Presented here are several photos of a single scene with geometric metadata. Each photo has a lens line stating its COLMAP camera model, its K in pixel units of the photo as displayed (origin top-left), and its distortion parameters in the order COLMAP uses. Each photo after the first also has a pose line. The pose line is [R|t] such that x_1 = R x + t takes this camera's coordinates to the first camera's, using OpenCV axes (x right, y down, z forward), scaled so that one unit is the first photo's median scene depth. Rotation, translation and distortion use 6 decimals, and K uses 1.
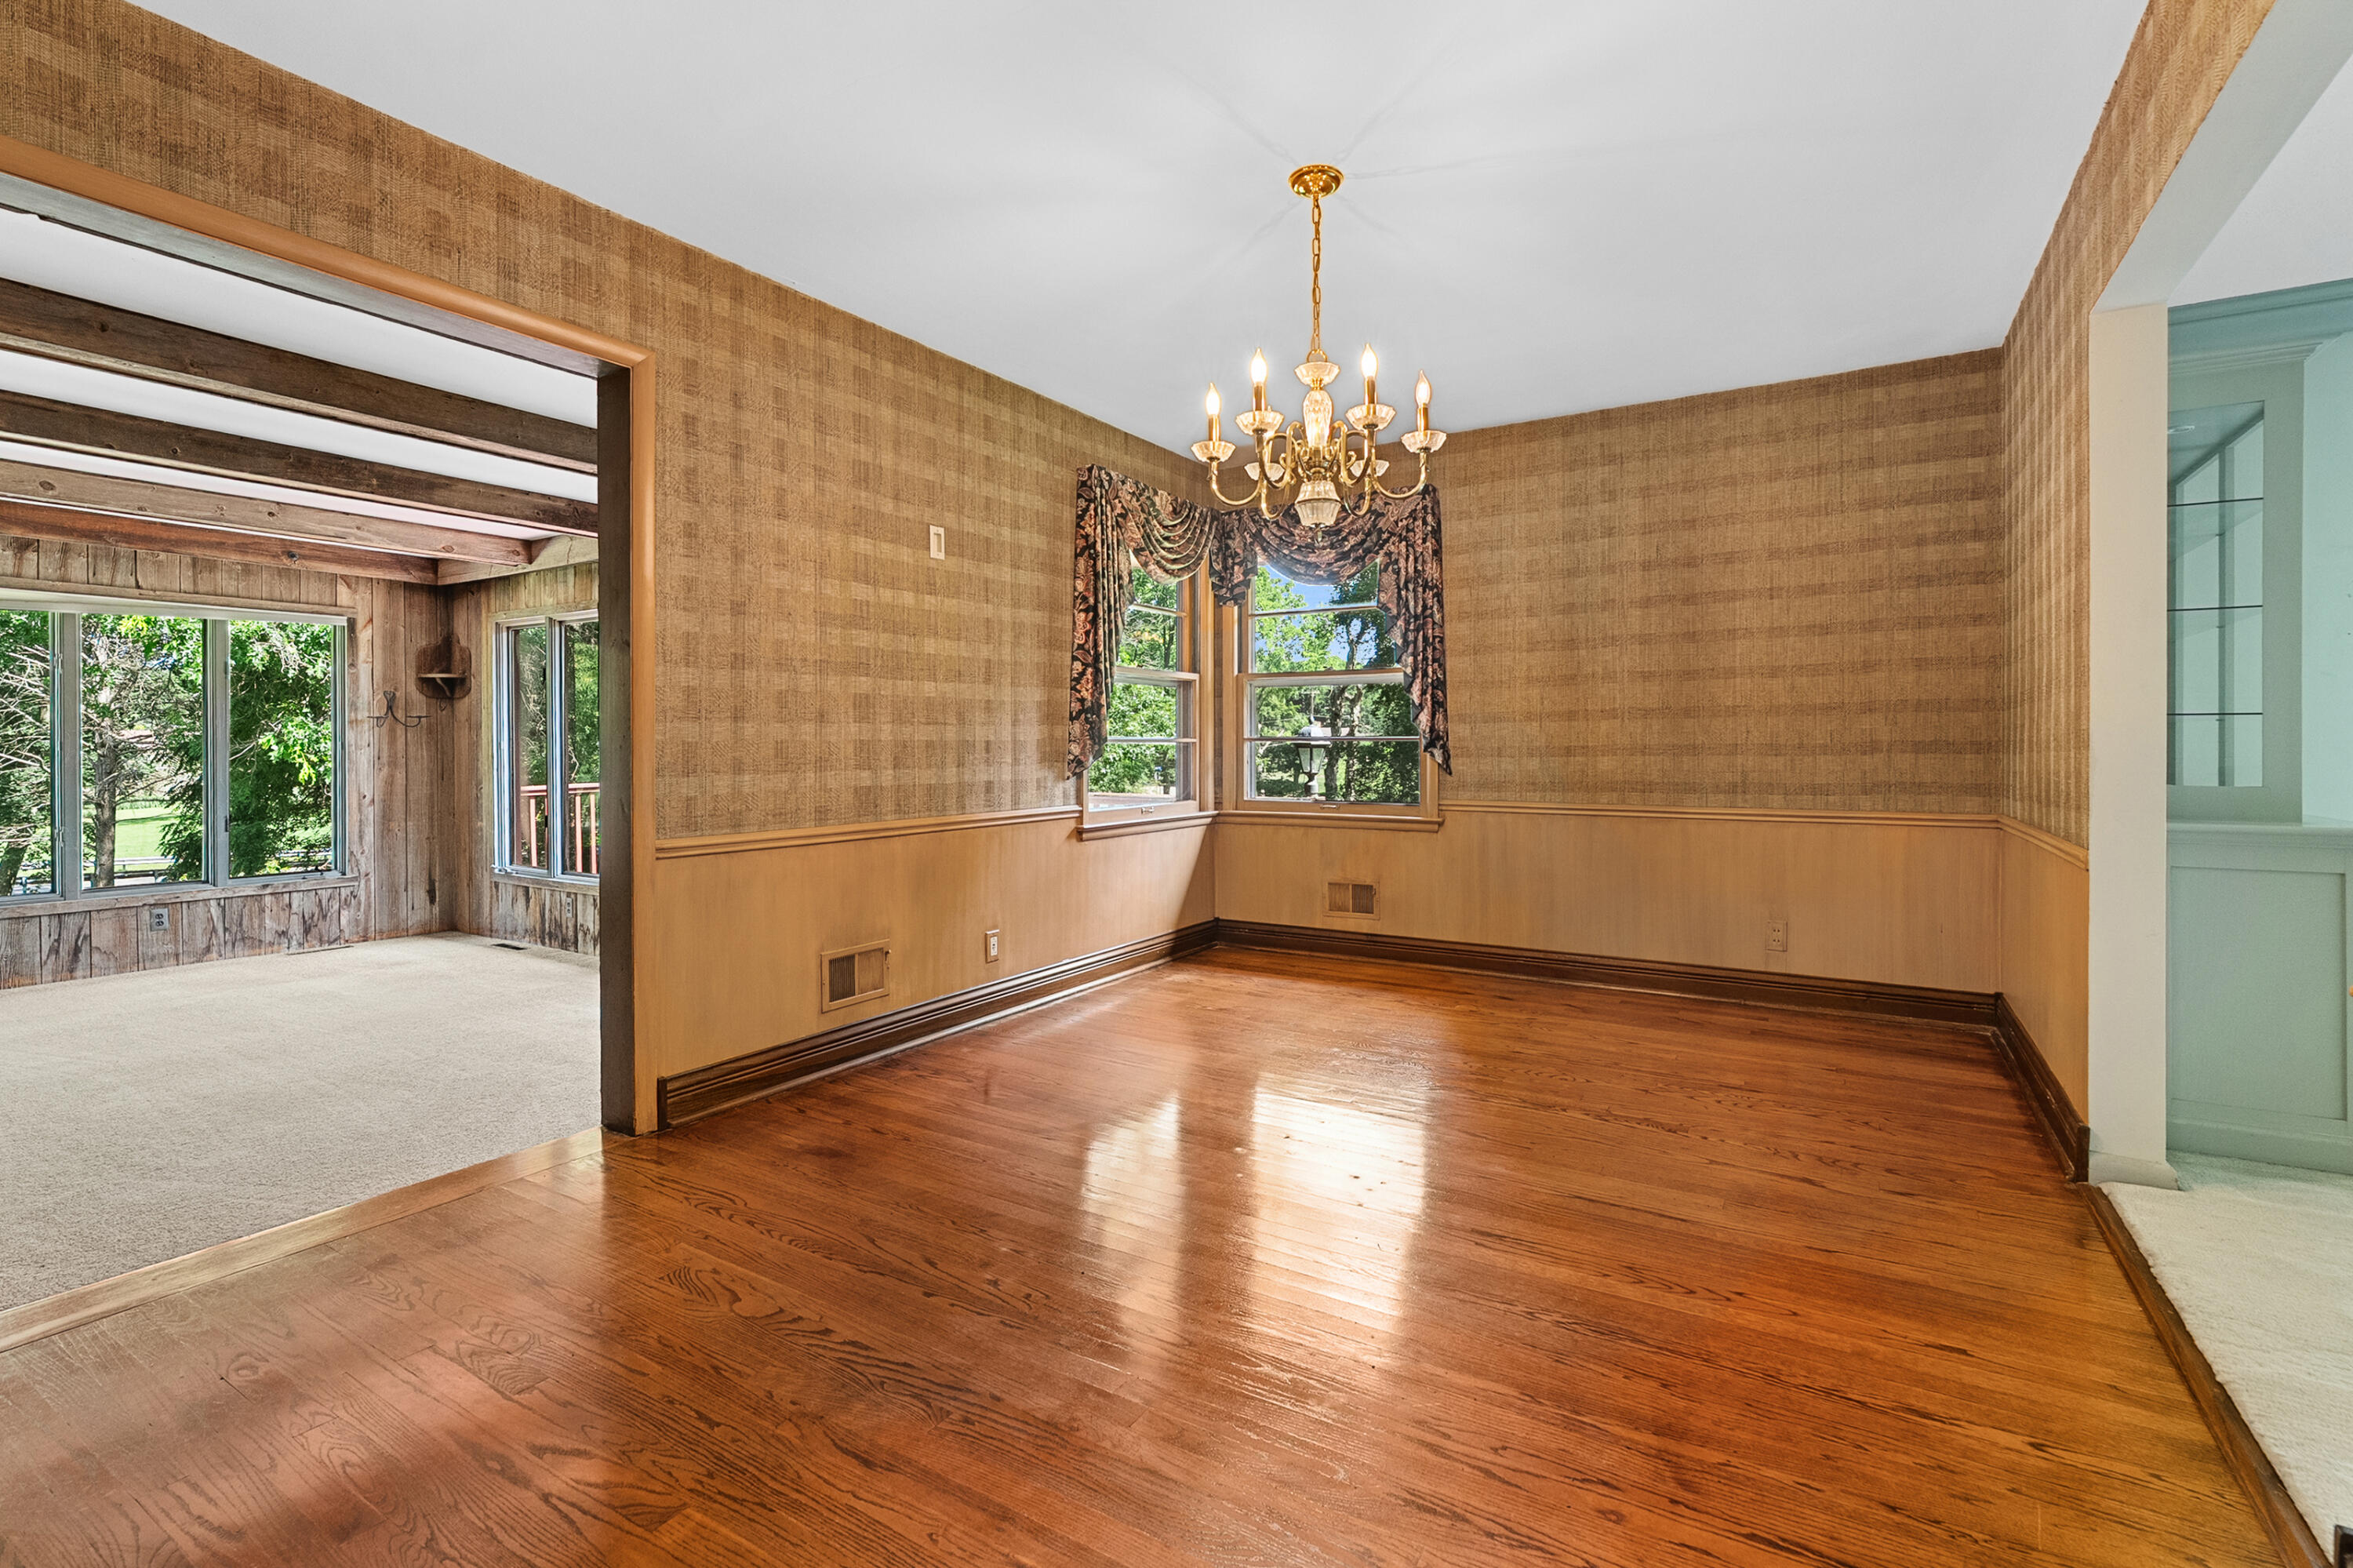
lens RADIAL K [[1069.1, 0, 1173.2], [0, 1069.1, 763.9], [0, 0, 1]] dist [-0.003852, 0.000779]
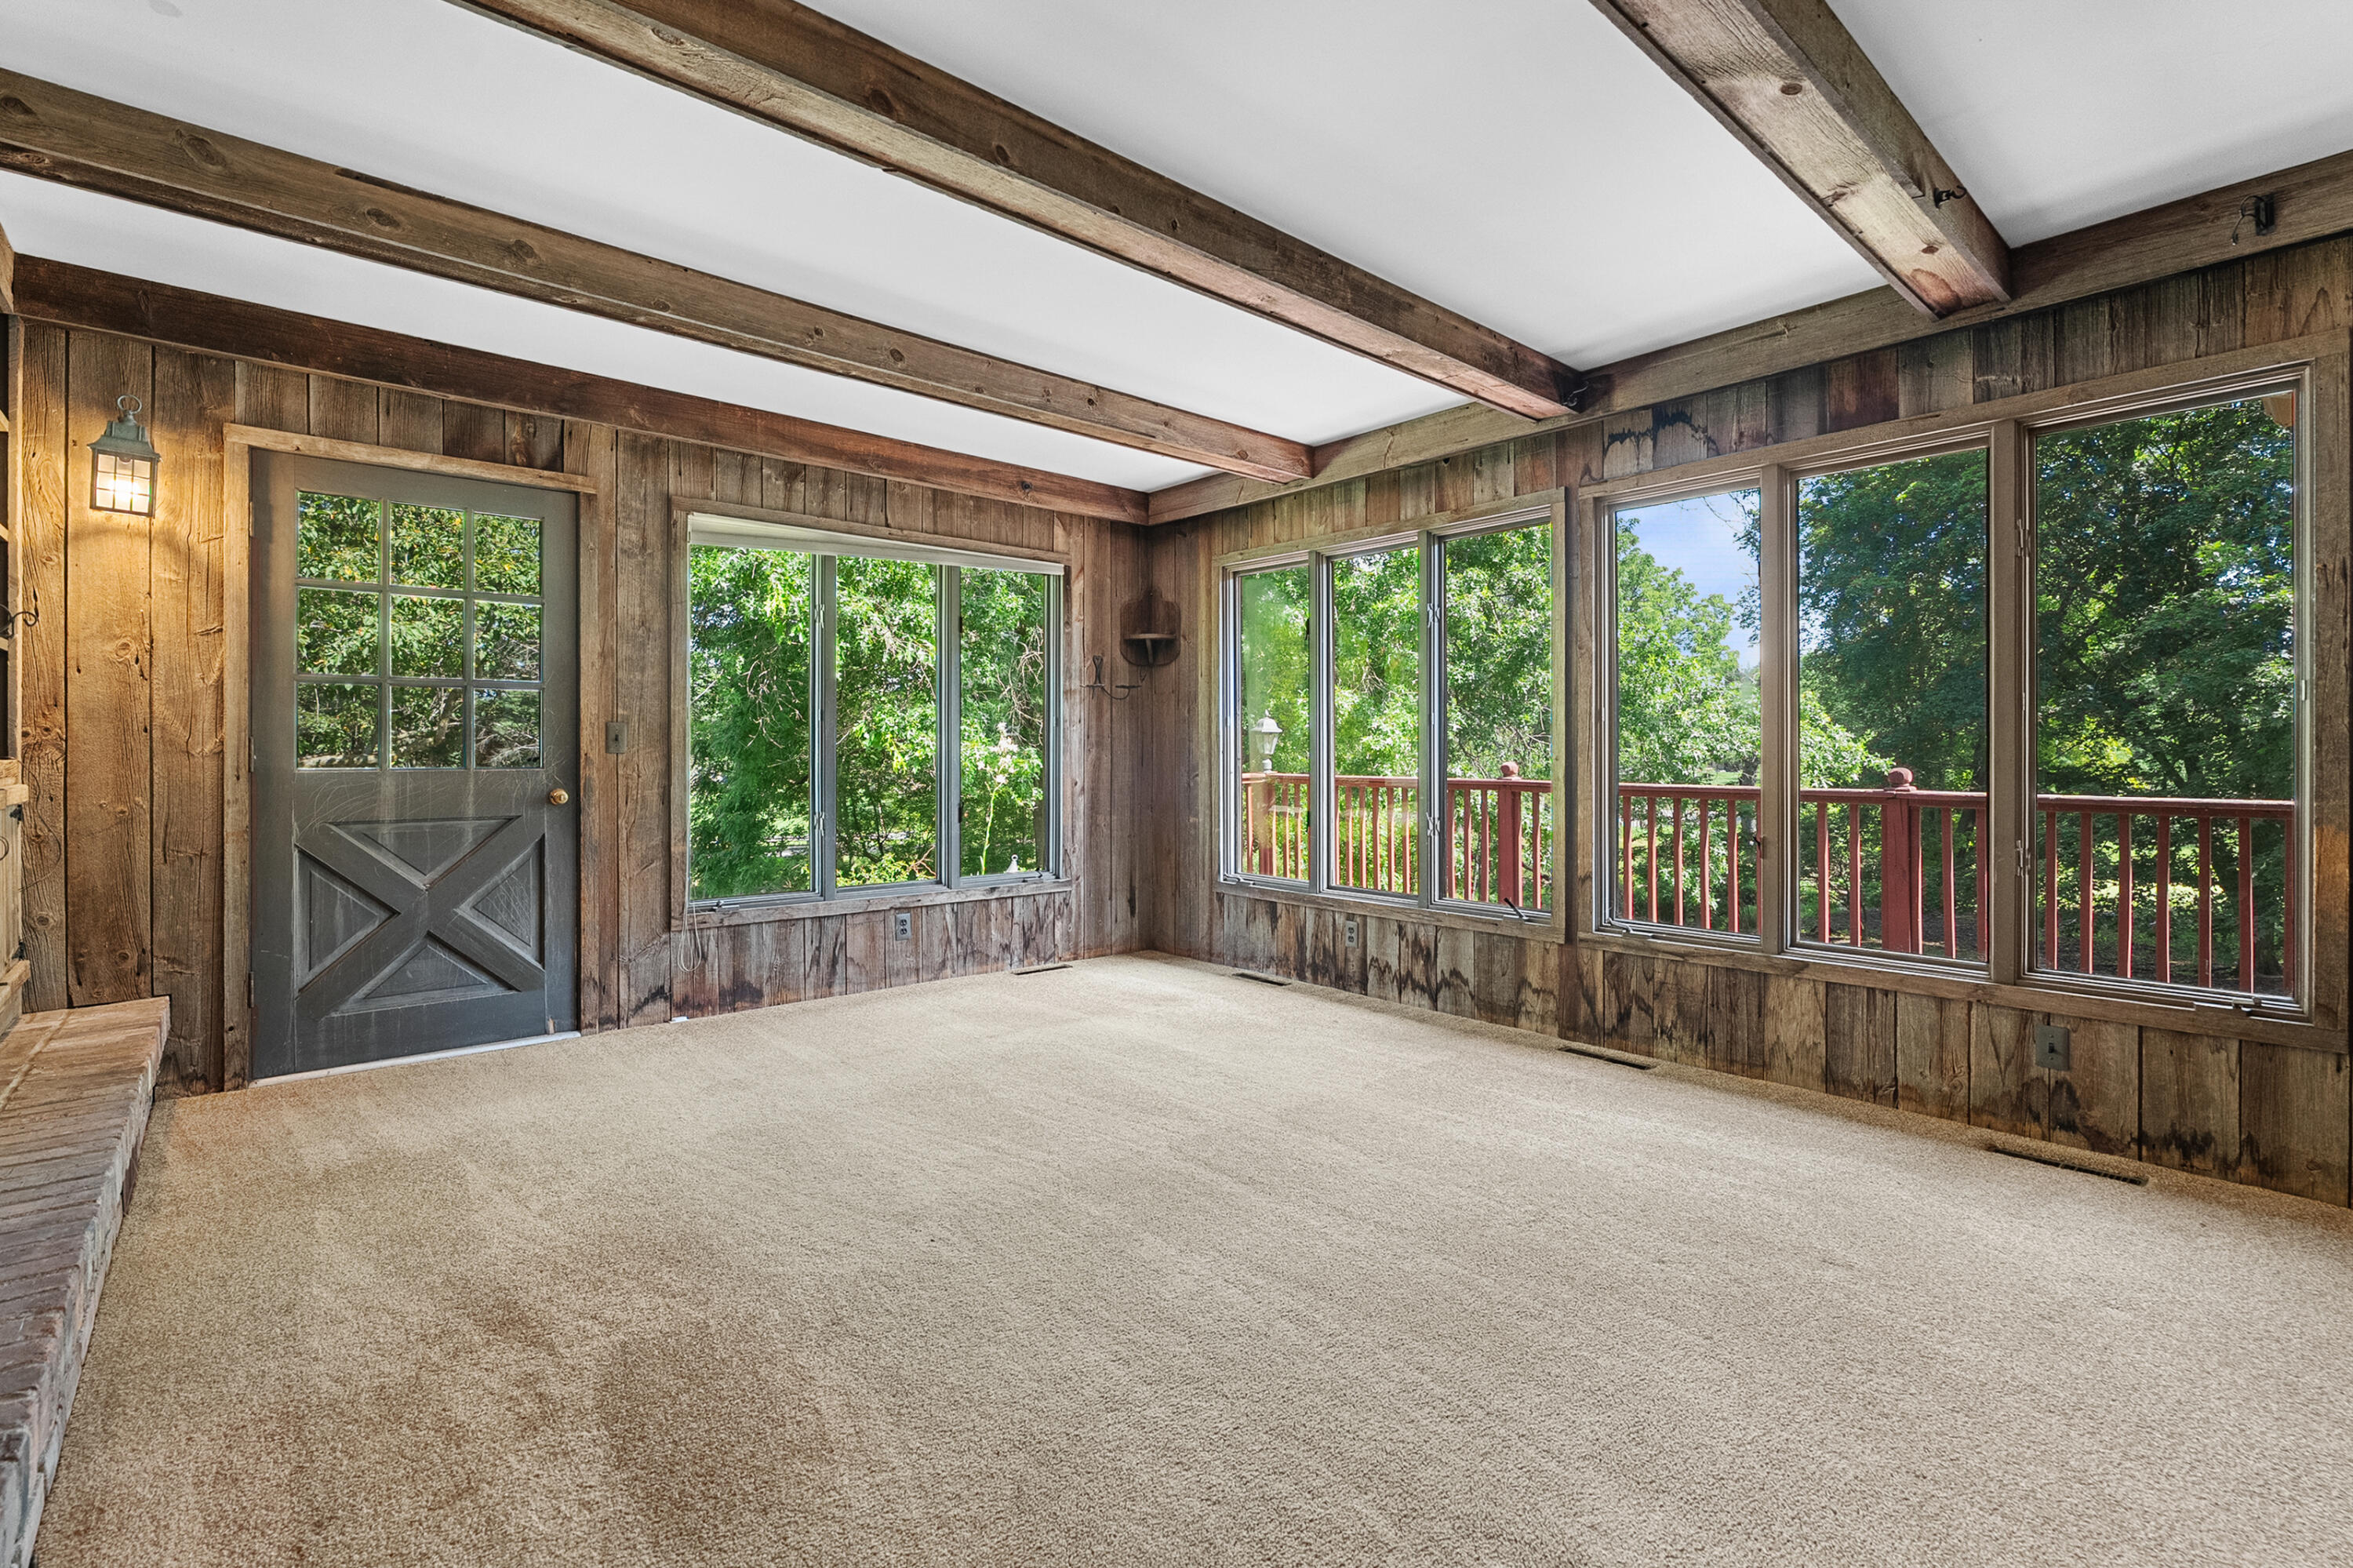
lens RADIAL K [[1069.1, 0, 1173.2], [0, 1069.1, 763.9], [0, 0, 1]] dist [-0.003852, 0.000779]
pose [[0.956575, 0.008409, -0.291366, -0.445587], [-0.010441, 0.999931, -0.005419, 0.019392], [0.291301, 0.008226, 0.956596, 0.233283]]
